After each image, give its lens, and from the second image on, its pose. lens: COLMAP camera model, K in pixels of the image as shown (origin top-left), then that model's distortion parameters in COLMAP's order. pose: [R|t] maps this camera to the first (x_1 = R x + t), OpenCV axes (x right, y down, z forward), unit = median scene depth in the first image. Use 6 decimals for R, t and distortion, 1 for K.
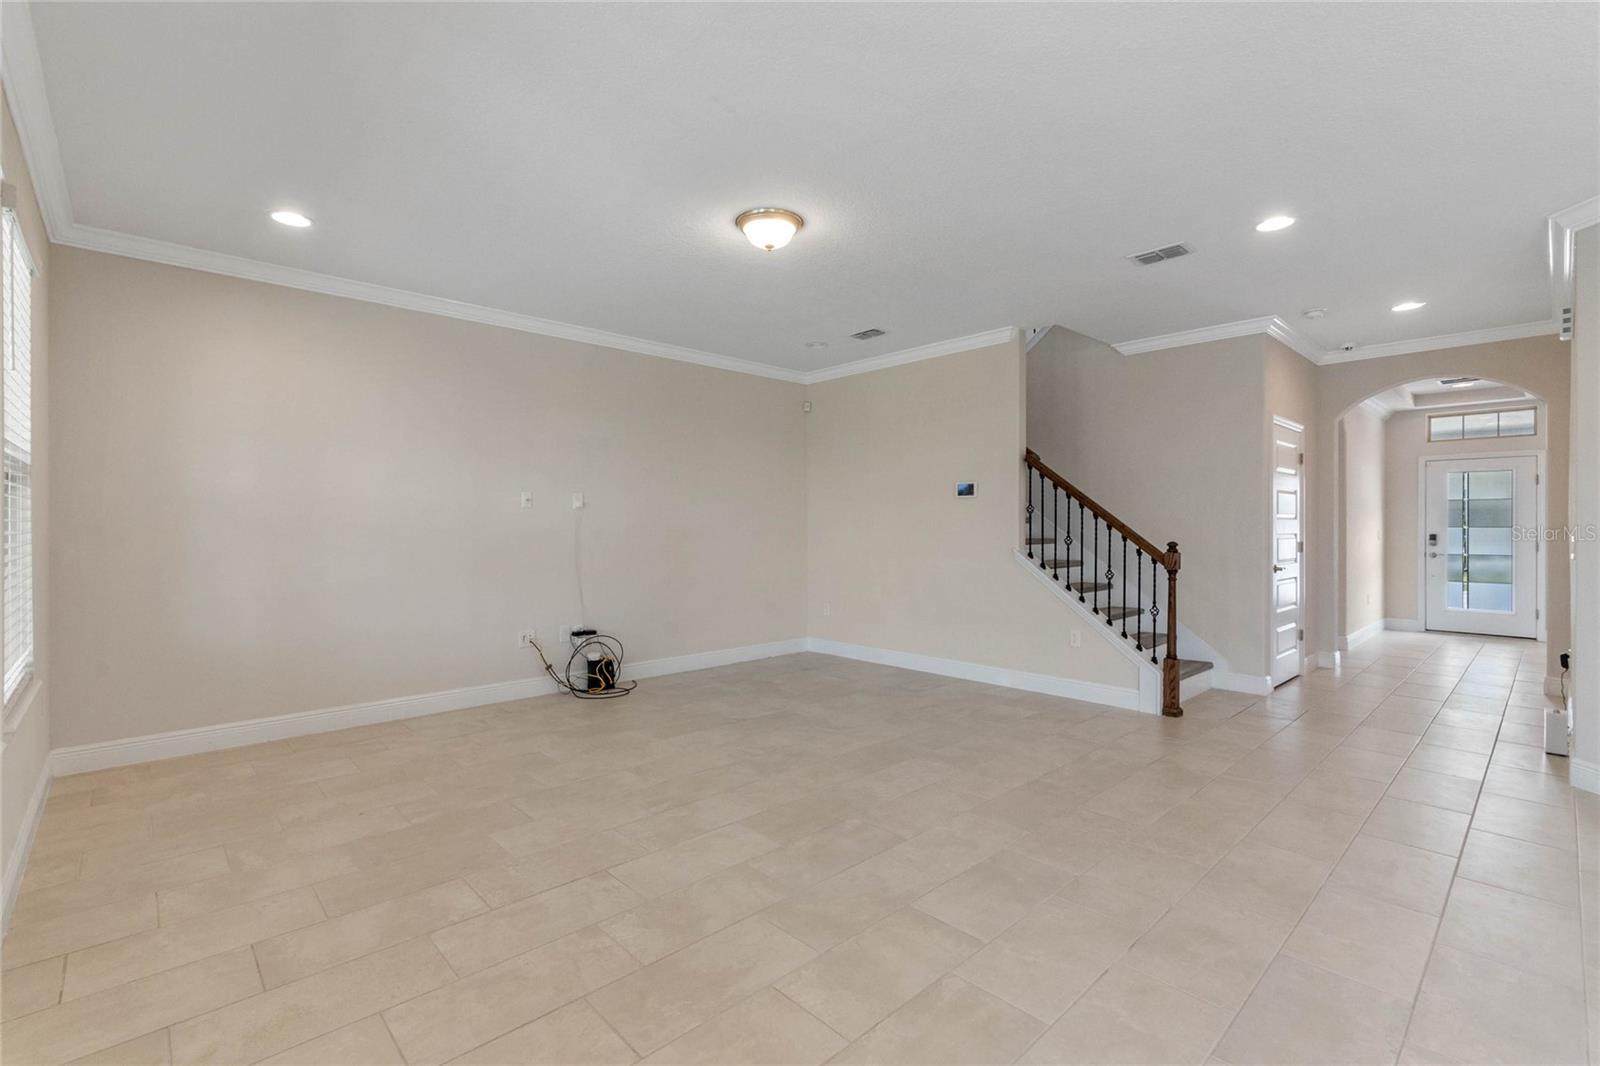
lens RADIAL K [[699.6, 0, 790.1], [0, 699.6, 531.5], [0, 0, 1]] dist [-0.000490, -0.000327]
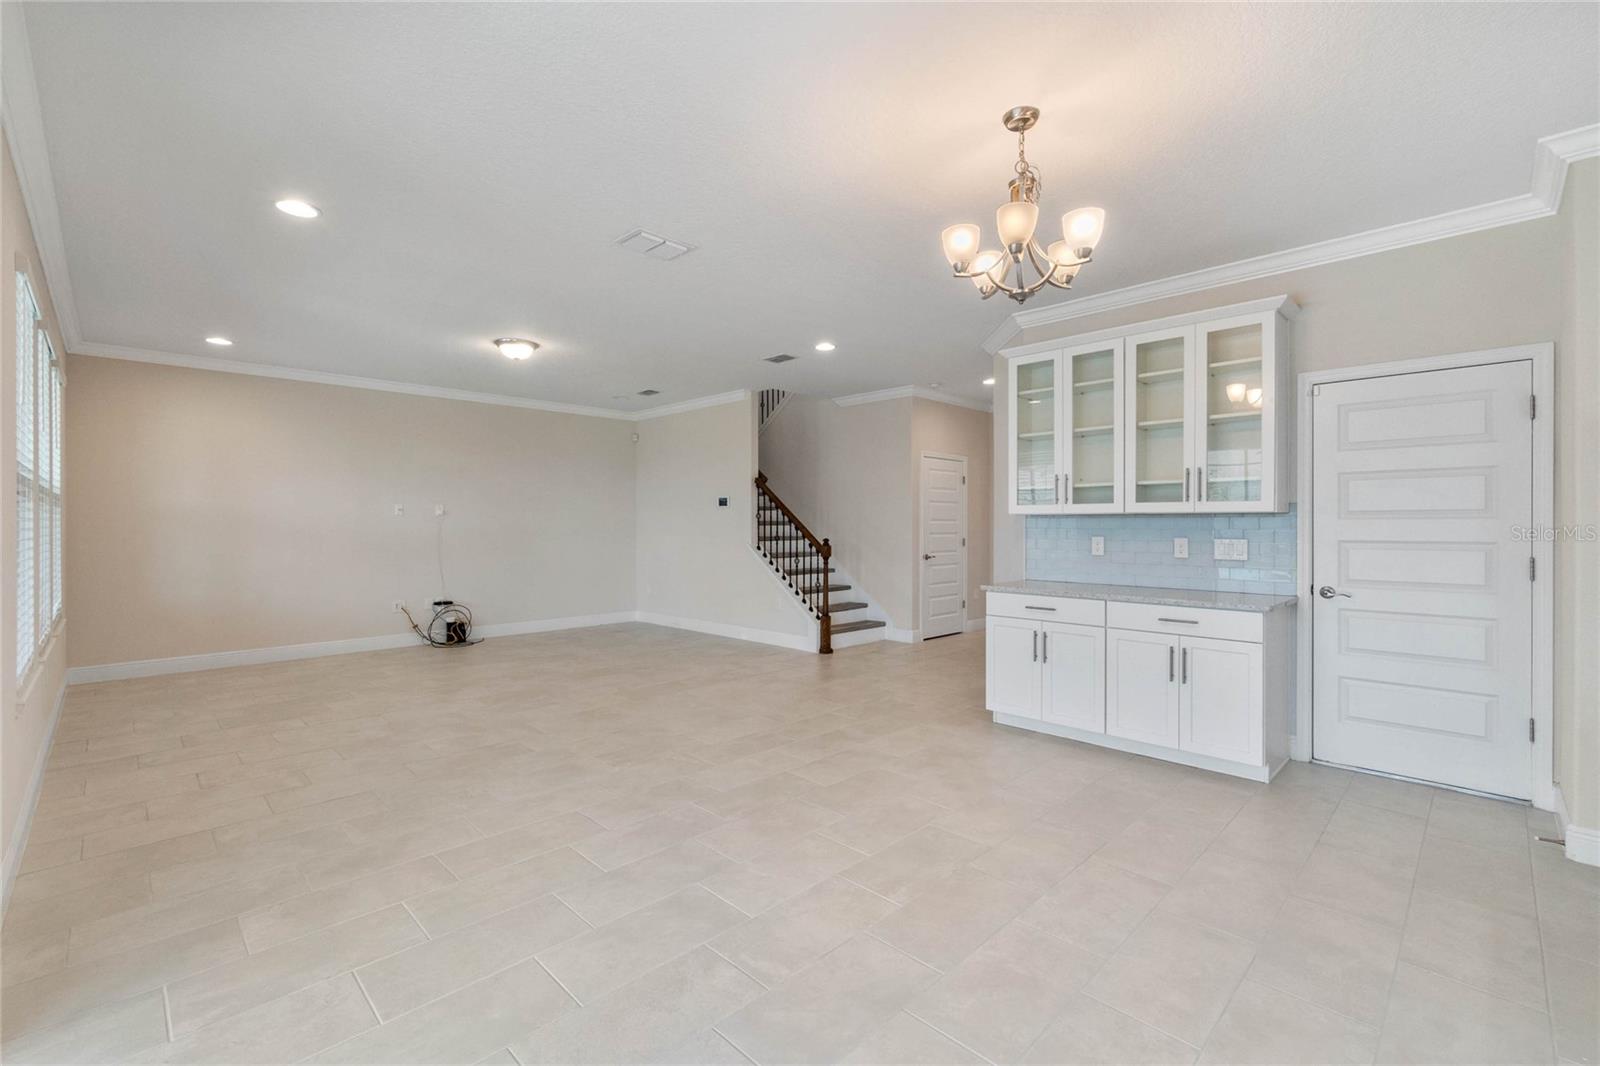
lens RADIAL K [[699.6, 0, 801.3], [0, 699.6, 532.8], [0, 0, 1]] dist [-0.000490, -0.000327]
pose [[0.999510, 0.000363, 0.031314, 0.388517], [-0.000398, 0.999999, 0.001121, 0.000809], [-0.031314, -0.001133, 0.999509, -0.442007]]
